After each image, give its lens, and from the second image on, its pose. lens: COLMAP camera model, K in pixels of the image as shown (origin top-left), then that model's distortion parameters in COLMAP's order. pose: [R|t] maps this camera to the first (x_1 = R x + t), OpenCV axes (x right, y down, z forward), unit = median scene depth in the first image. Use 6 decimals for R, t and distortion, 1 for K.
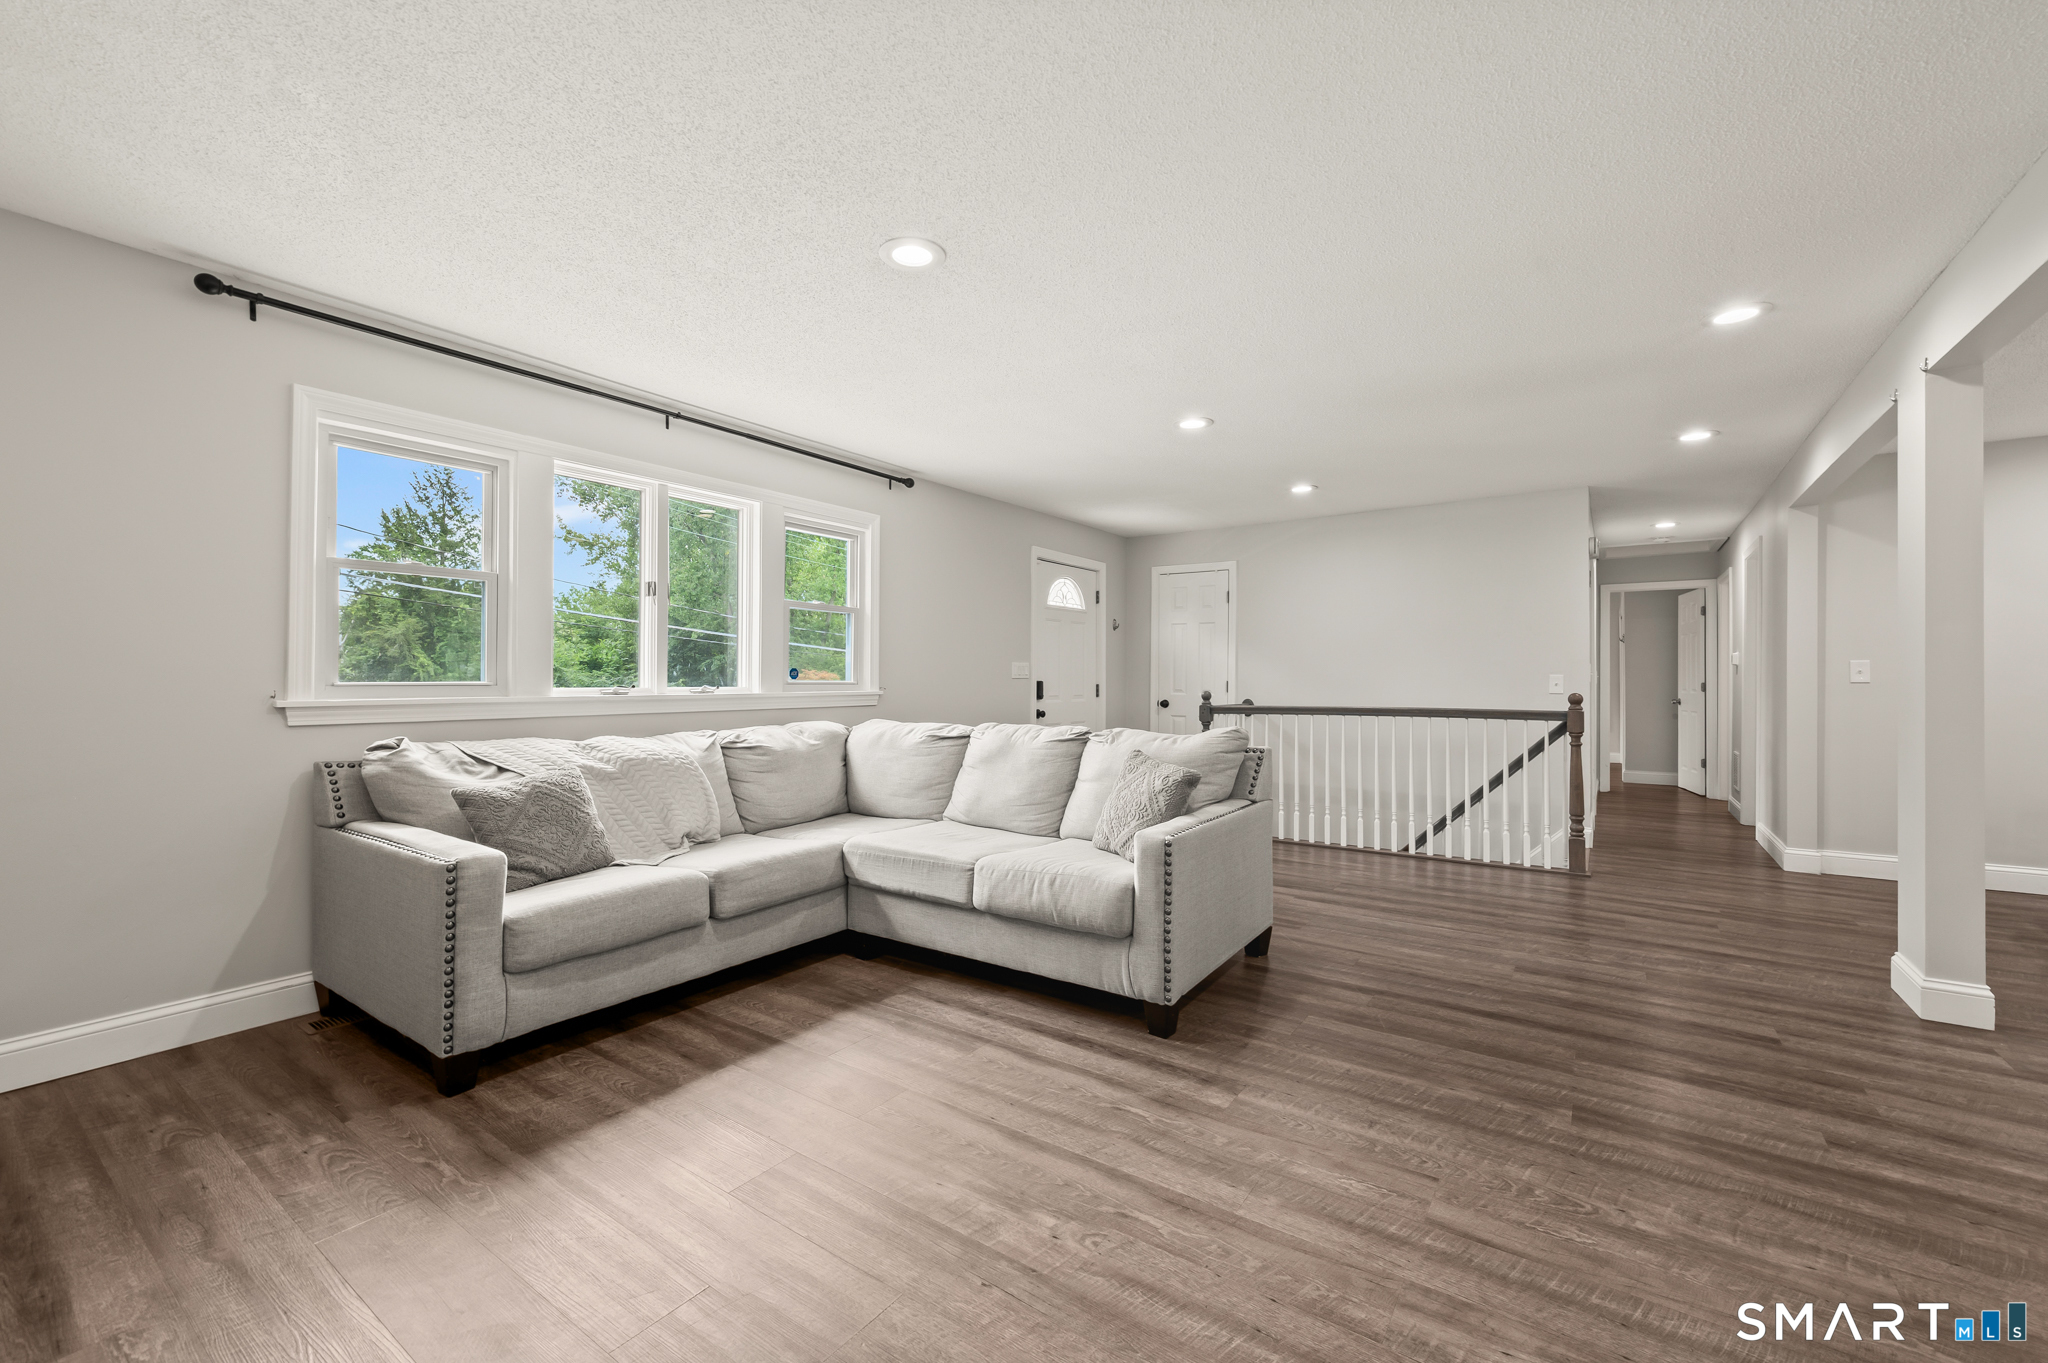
lens RADIAL K [[831.6, 0, 1027.6], [0, 831.6, 670.6], [0, 0, 1]] dist [0.000789, 0.000137]
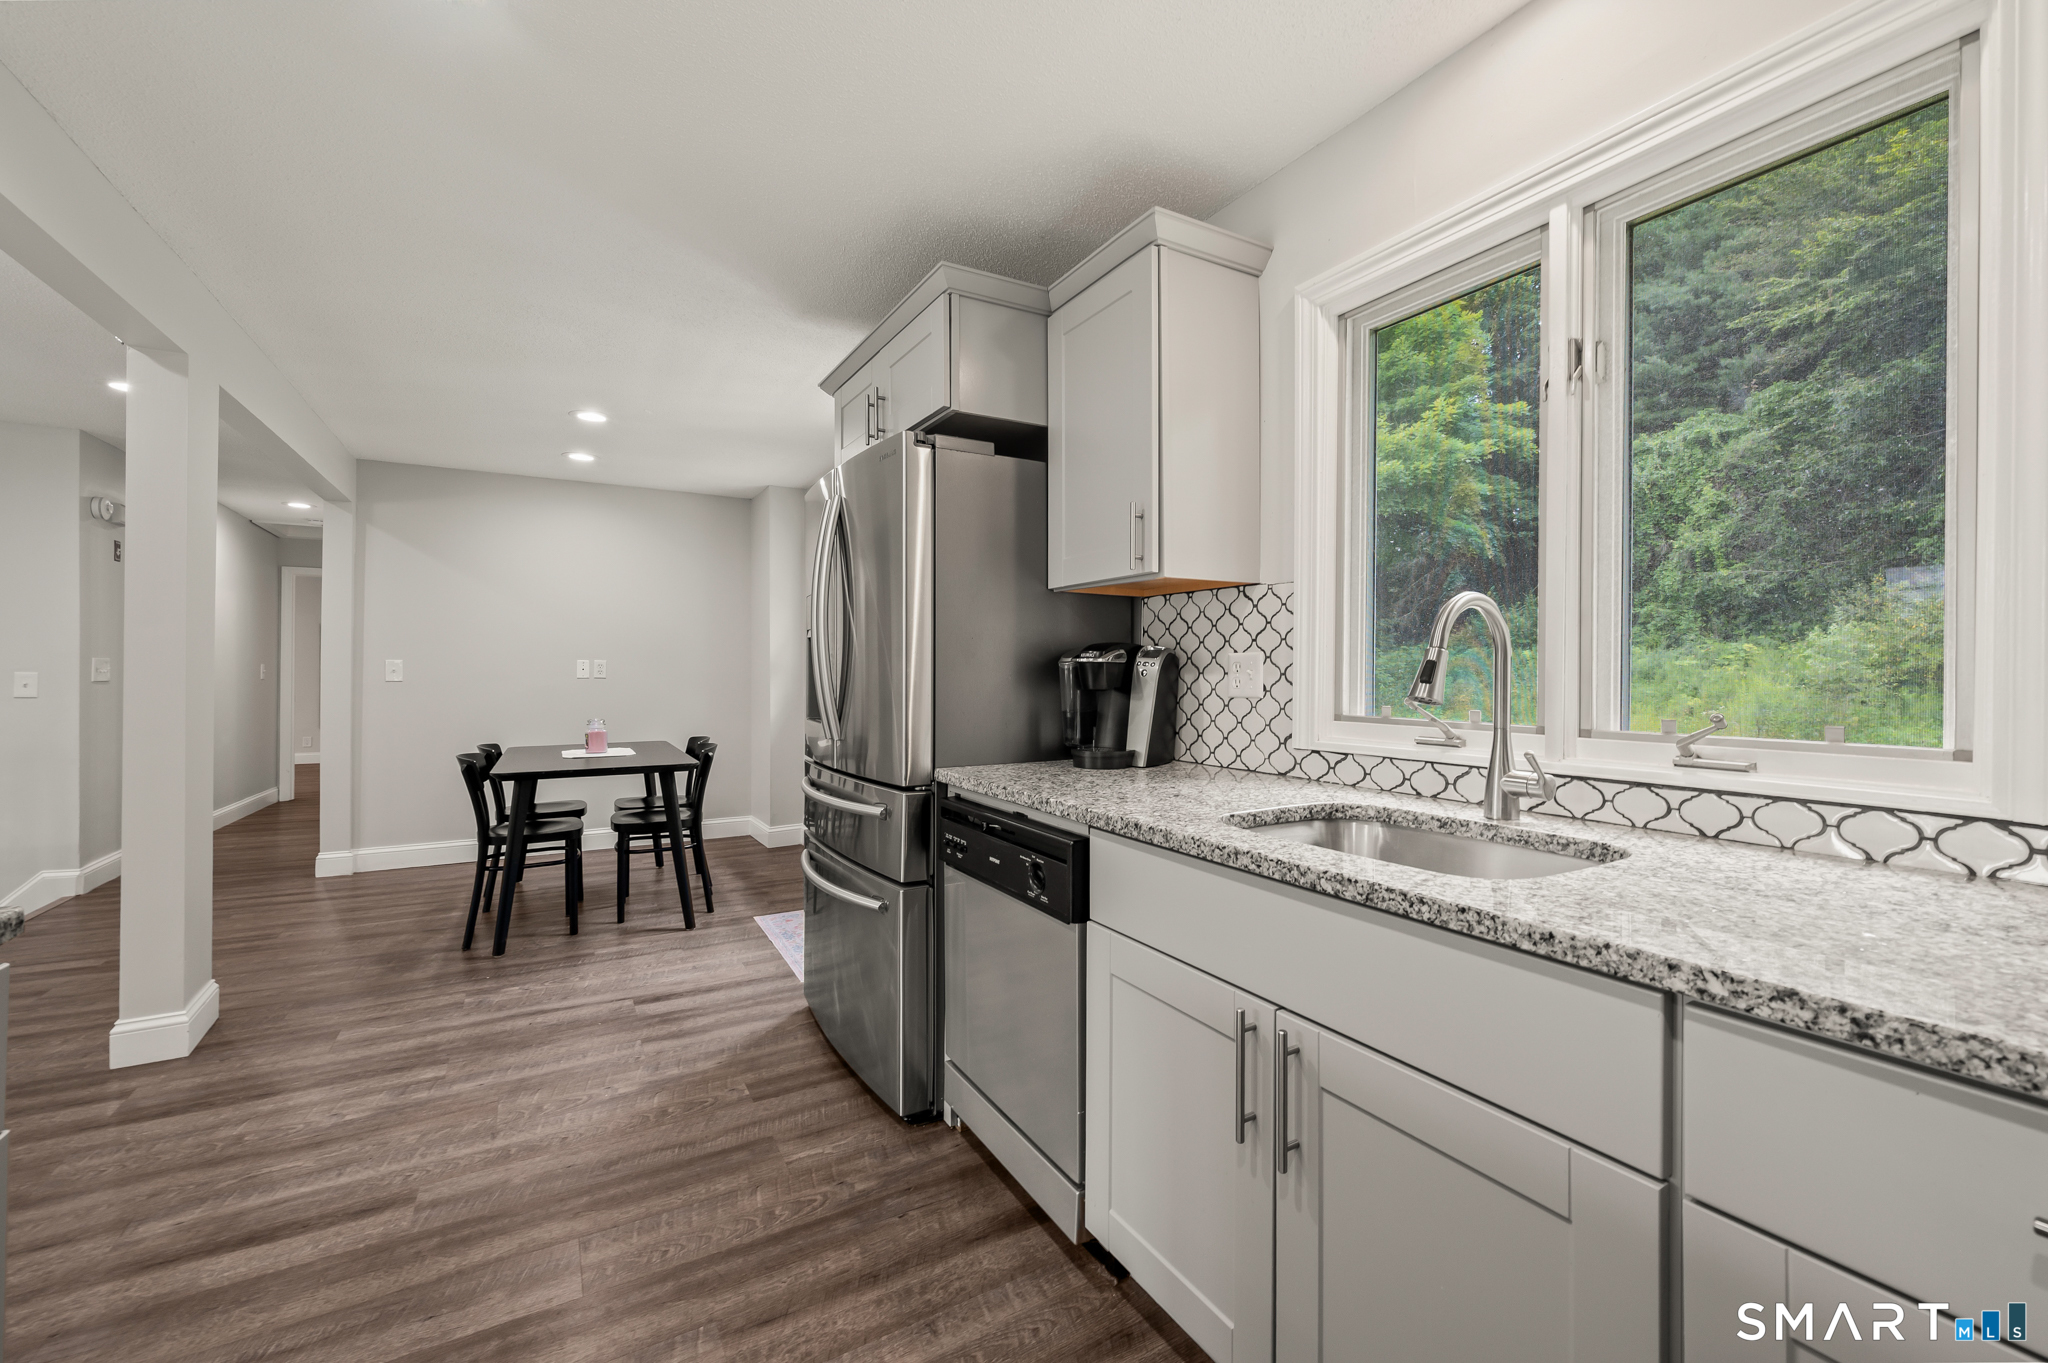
lens RADIAL K [[831.6, 0, 1027.6], [0, 831.6, 670.6], [0, 0, 1]] dist [0.000789, 0.000137]
pose [[0.420391, 0.000959, 0.907343, 0.523672], [-0.013996, 0.999887, 0.005428, -0.021727], [-0.907235, -0.014981, 0.420357, -0.200895]]
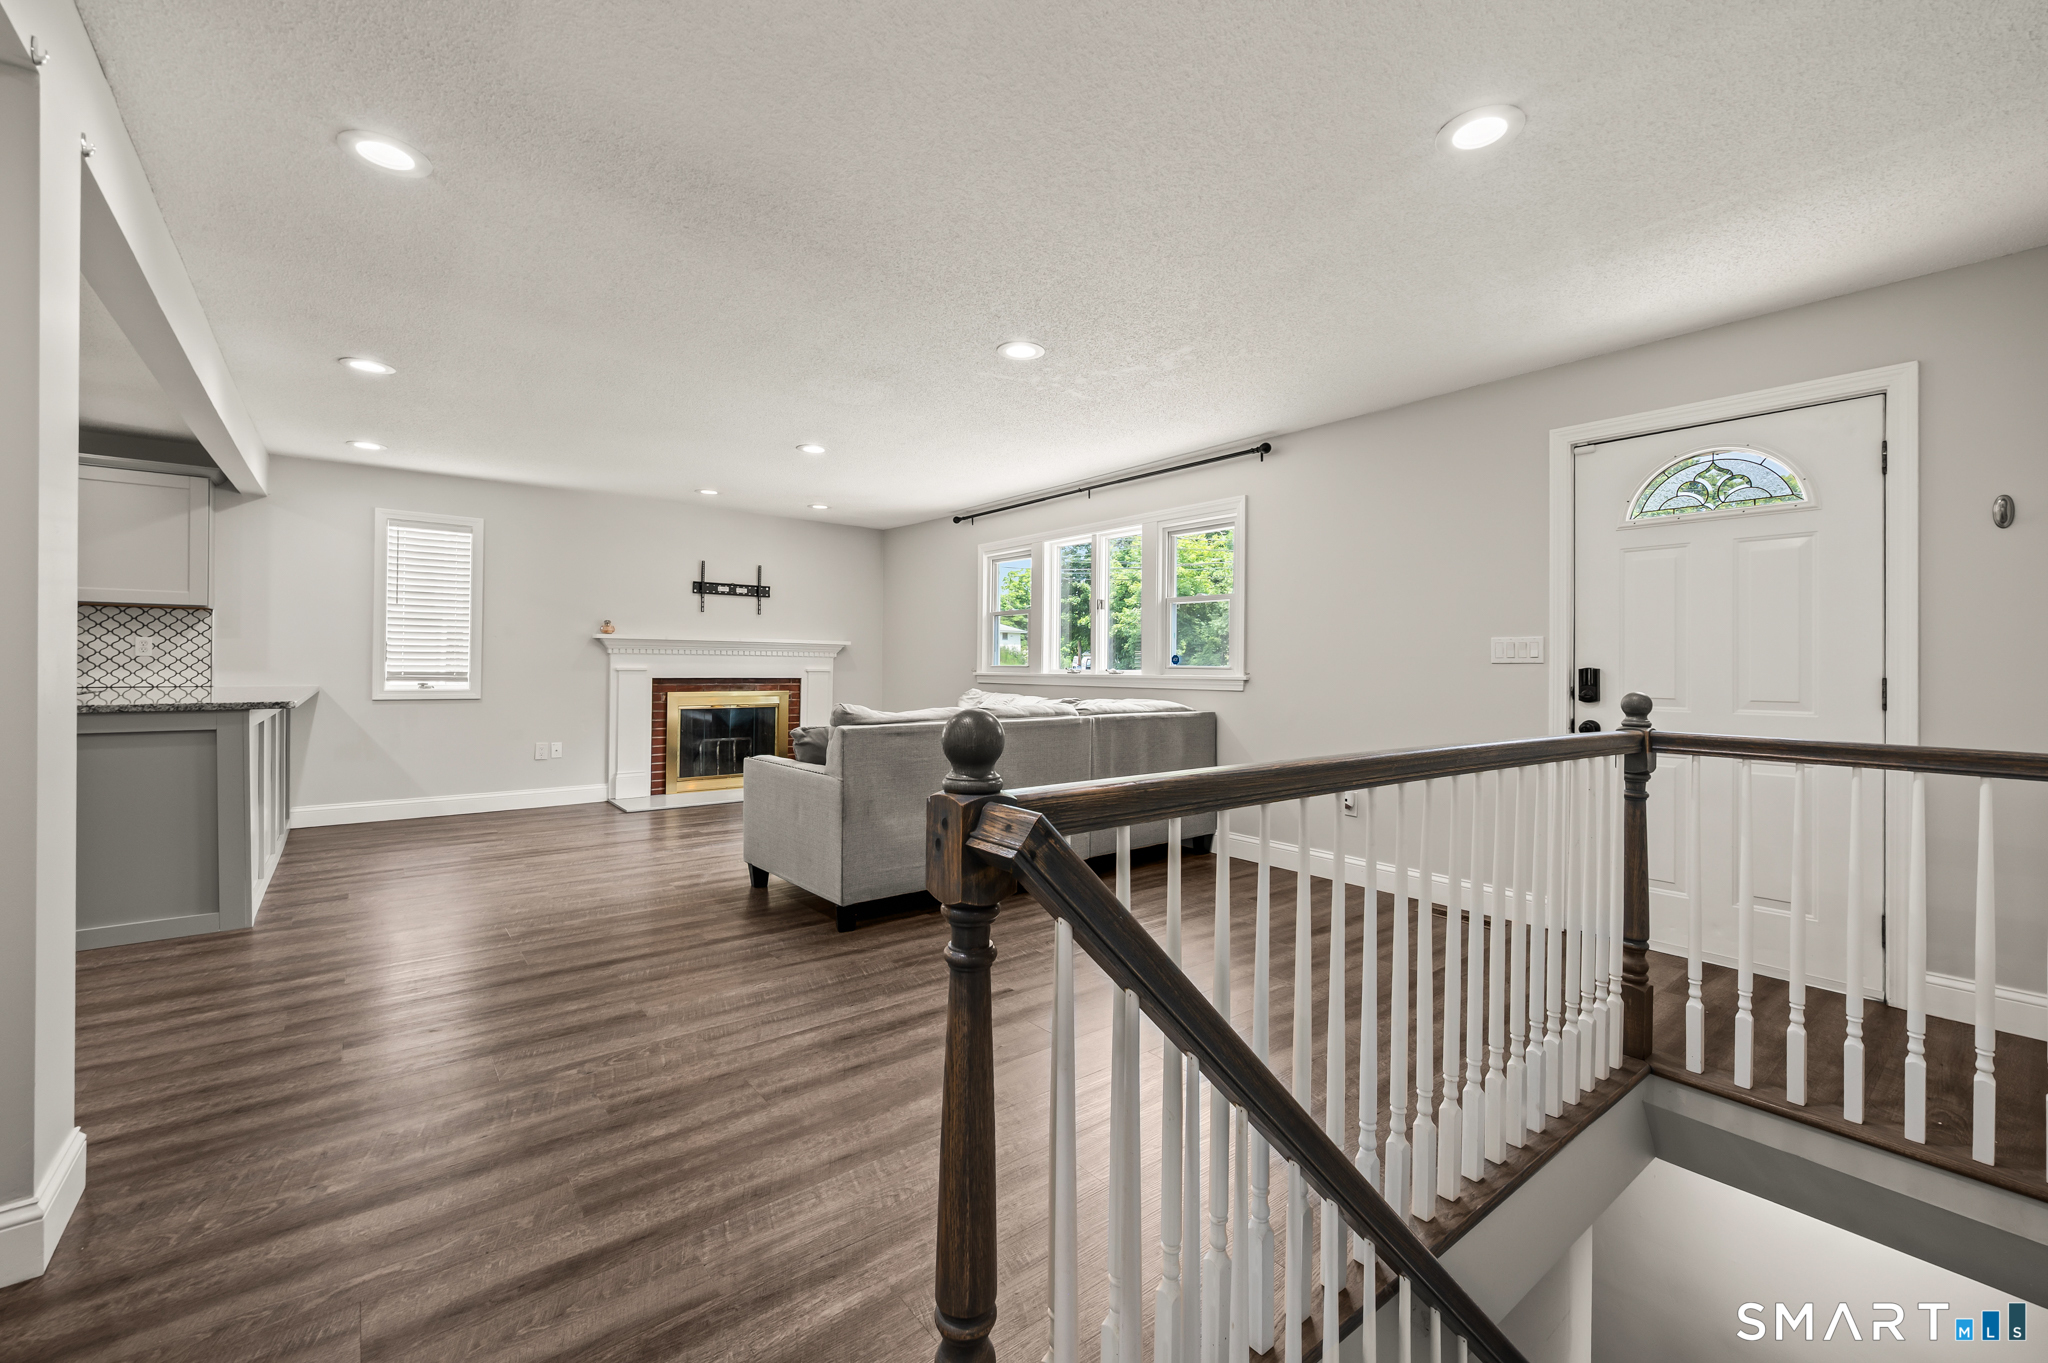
lens RADIAL K [[824.8, 0, 1031.6], [0, 824.8, 655.4], [0, 0, 1]] dist [0.000568, -0.000585]
pose [[-0.269608, -0.015162, -0.962851, 1.169118], [0.003186, 0.999857, -0.016637, 0.022118], [0.962965, -0.007553, -0.269521, 1.464330]]
